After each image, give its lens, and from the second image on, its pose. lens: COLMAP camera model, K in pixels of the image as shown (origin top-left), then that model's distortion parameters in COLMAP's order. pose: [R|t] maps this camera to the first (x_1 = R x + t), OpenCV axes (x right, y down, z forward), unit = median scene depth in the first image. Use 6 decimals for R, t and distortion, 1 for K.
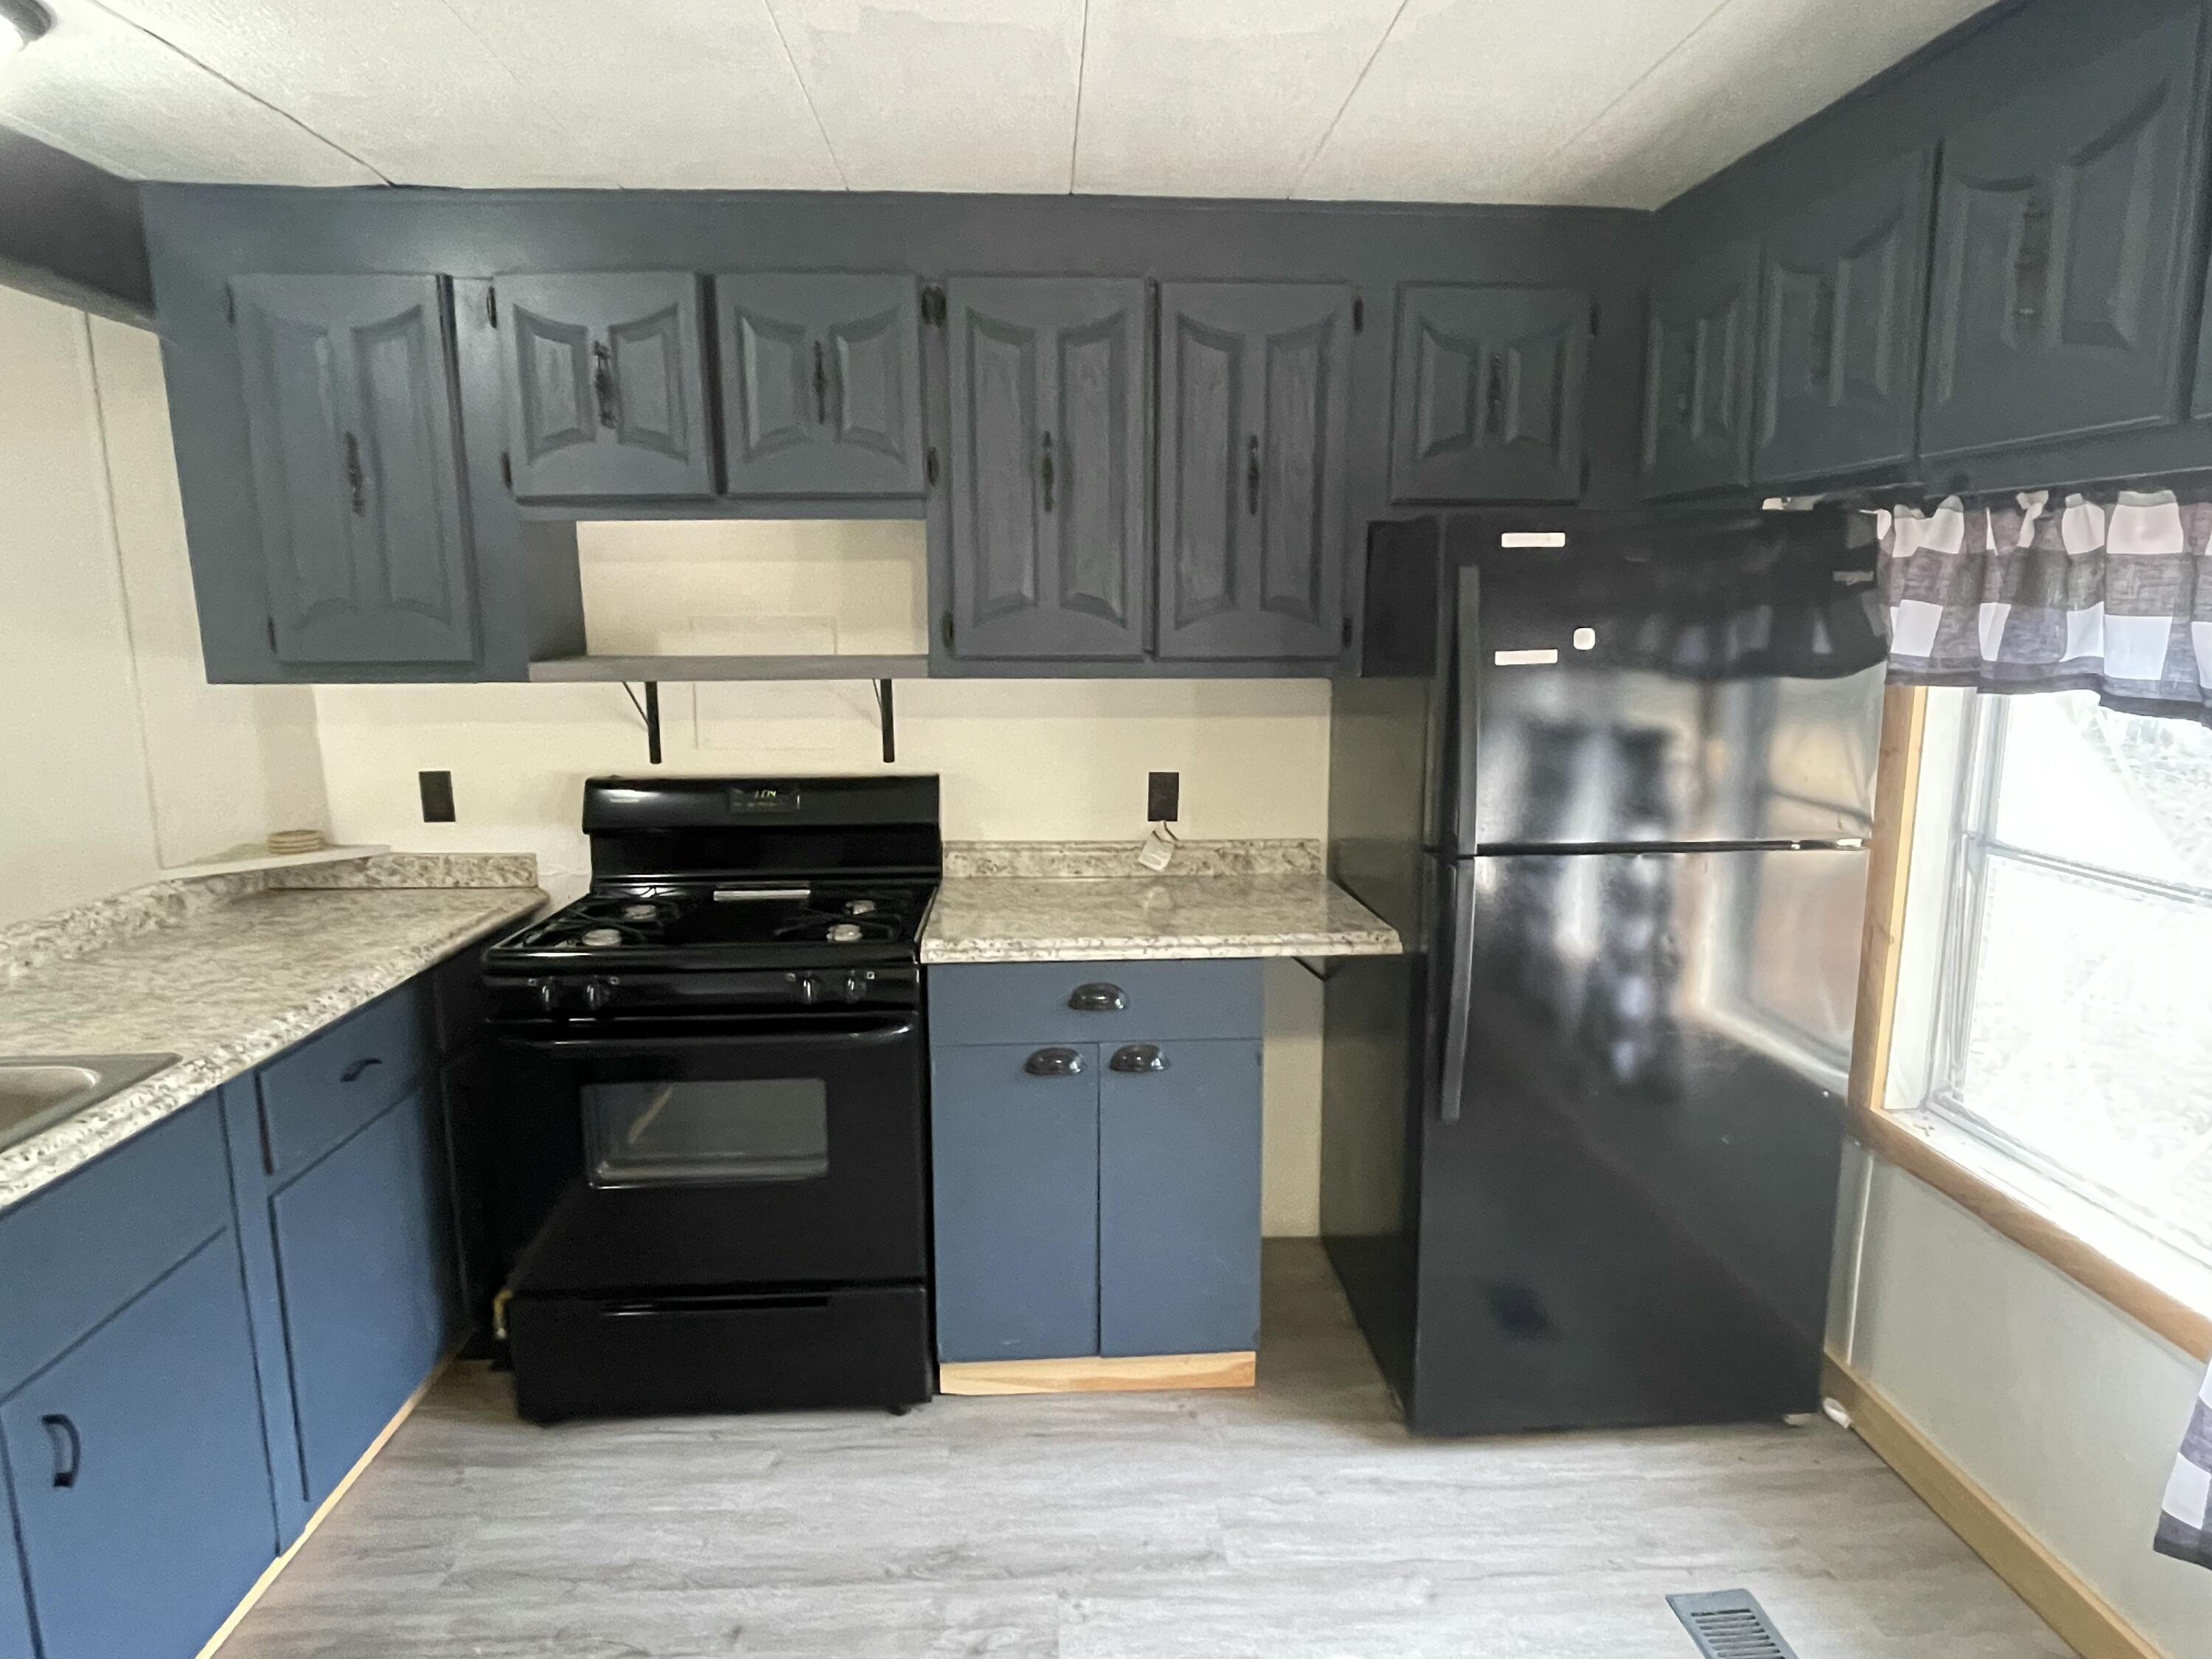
lens RADIAL K [[1261.6, 0, 1108.4], [0, 1261.6, 827.8], [0, 0, 1]] dist [-0.003646, -0.004645]
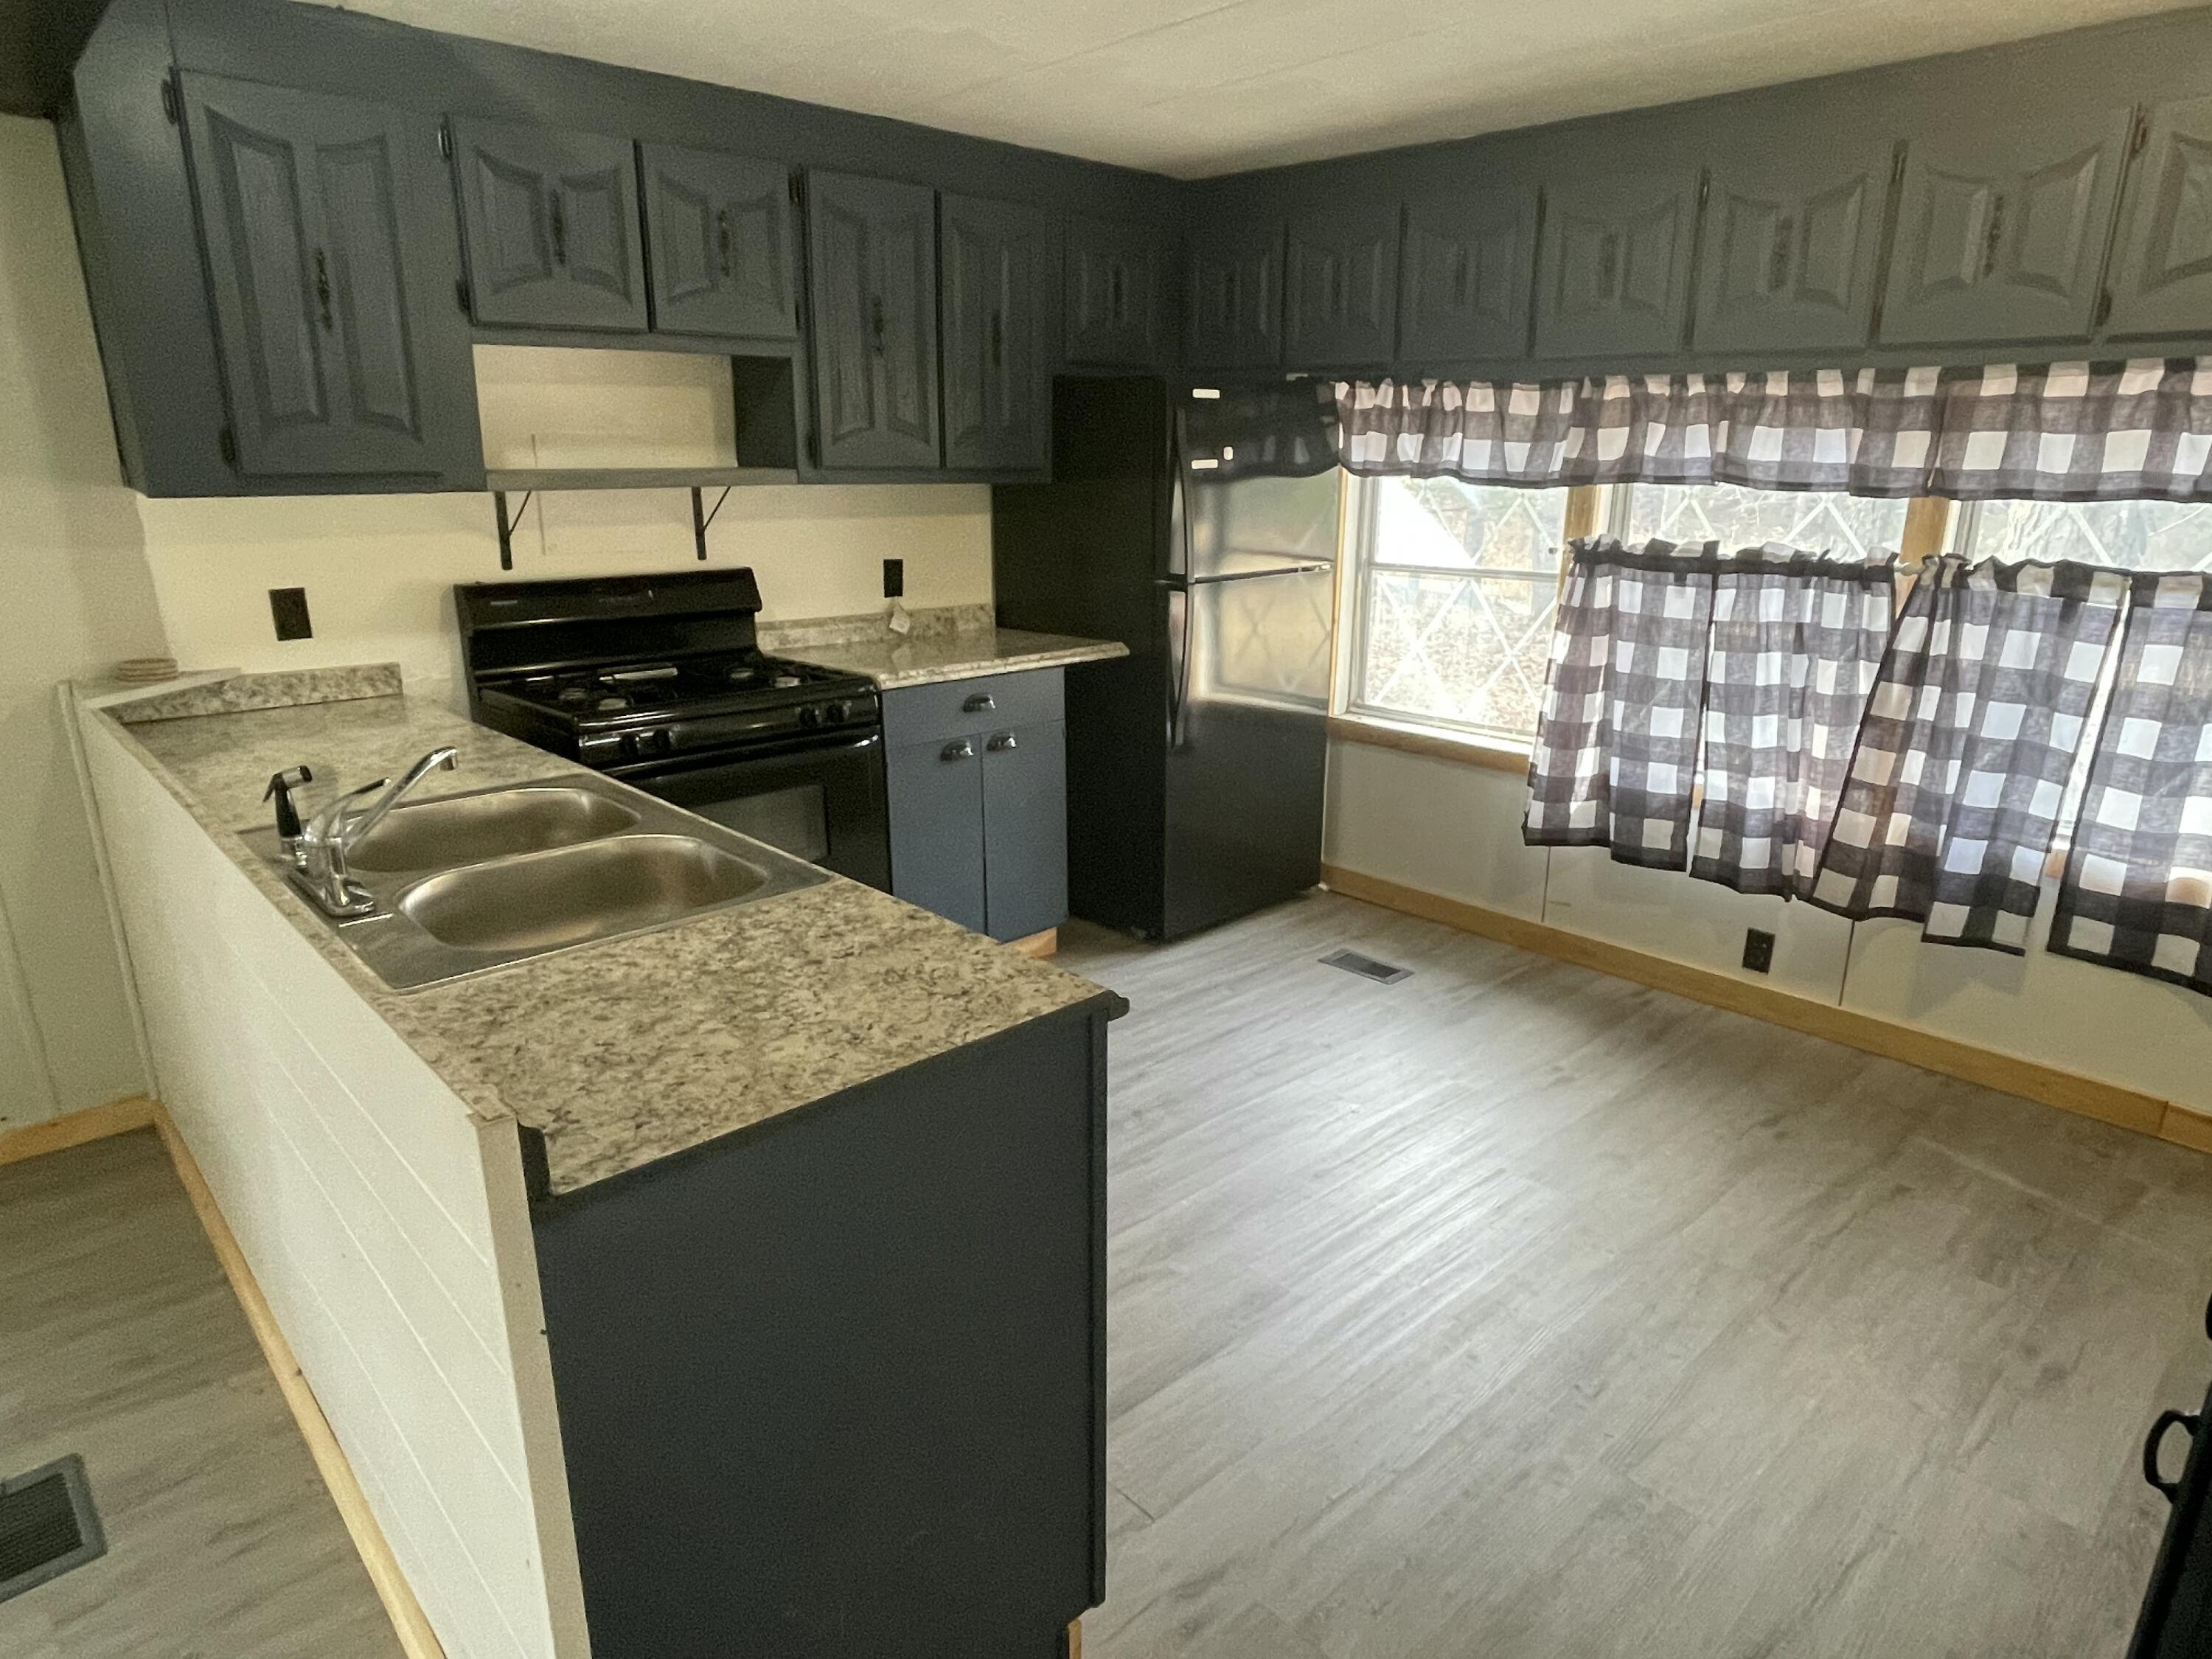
lens RADIAL K [[1301.5, 0, 1107.0], [0, 1301.5, 831.9], [0, 0, 1]] dist [0.013194, -0.007189]
pose [[0.768673, -0.176342, 0.614854, -0.827139], [0.101166, 0.982665, 0.155357, 0.059094], [-0.631592, -0.057216, 0.773187, -0.275985]]
